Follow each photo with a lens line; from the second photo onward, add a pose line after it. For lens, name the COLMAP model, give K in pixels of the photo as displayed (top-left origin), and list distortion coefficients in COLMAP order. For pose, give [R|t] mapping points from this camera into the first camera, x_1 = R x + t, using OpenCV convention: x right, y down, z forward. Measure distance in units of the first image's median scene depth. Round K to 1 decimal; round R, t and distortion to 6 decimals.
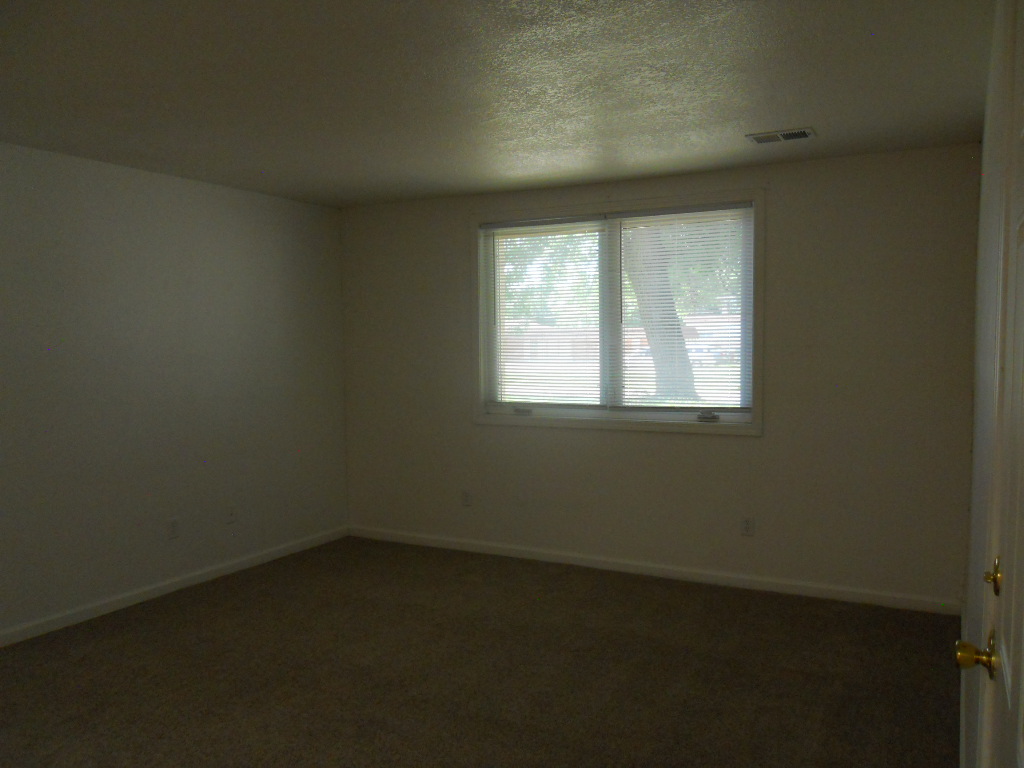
lens RADIAL K [[841.8, 0, 512.3], [0, 841.8, 408.1], [0, 0, 1]] dist [-0.031323, 0.007946]
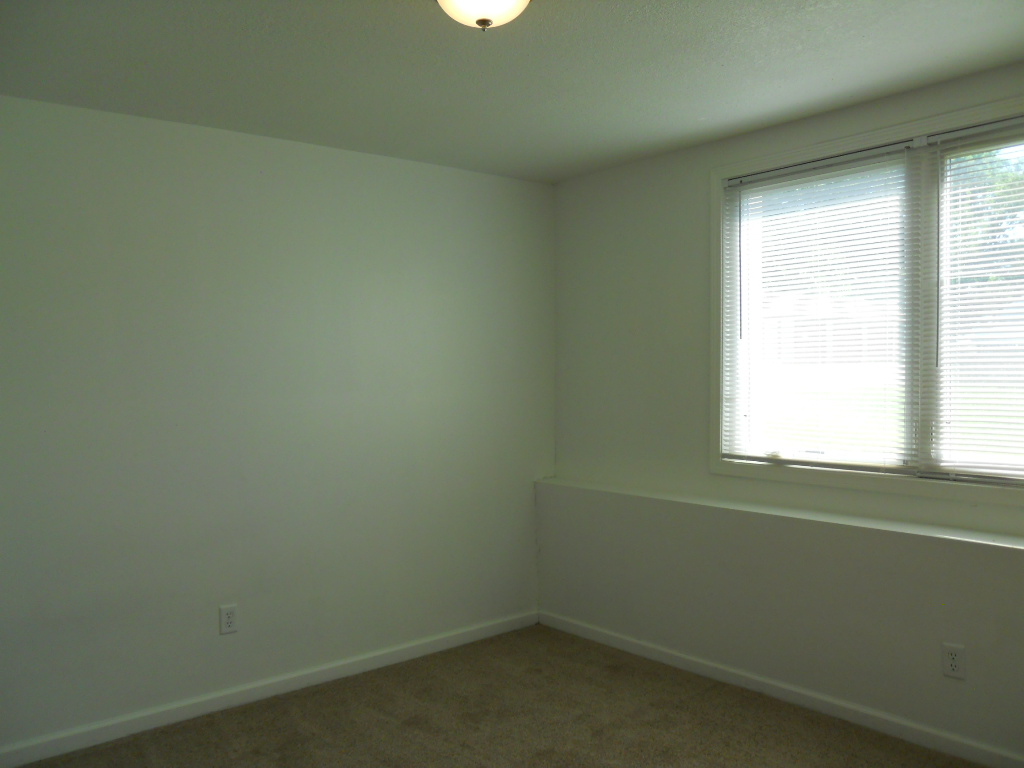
lens RADIAL K [[841.8, 0, 512.3], [0, 841.8, 408.1], [0, 0, 1]] dist [-0.031323, 0.007946]
pose [[0.945185, 0.039263, -0.324166, 0.029903], [-0.075233, 0.992221, -0.099184, 0.041207], [0.317750, 0.118135, 0.940786, 0.294210]]
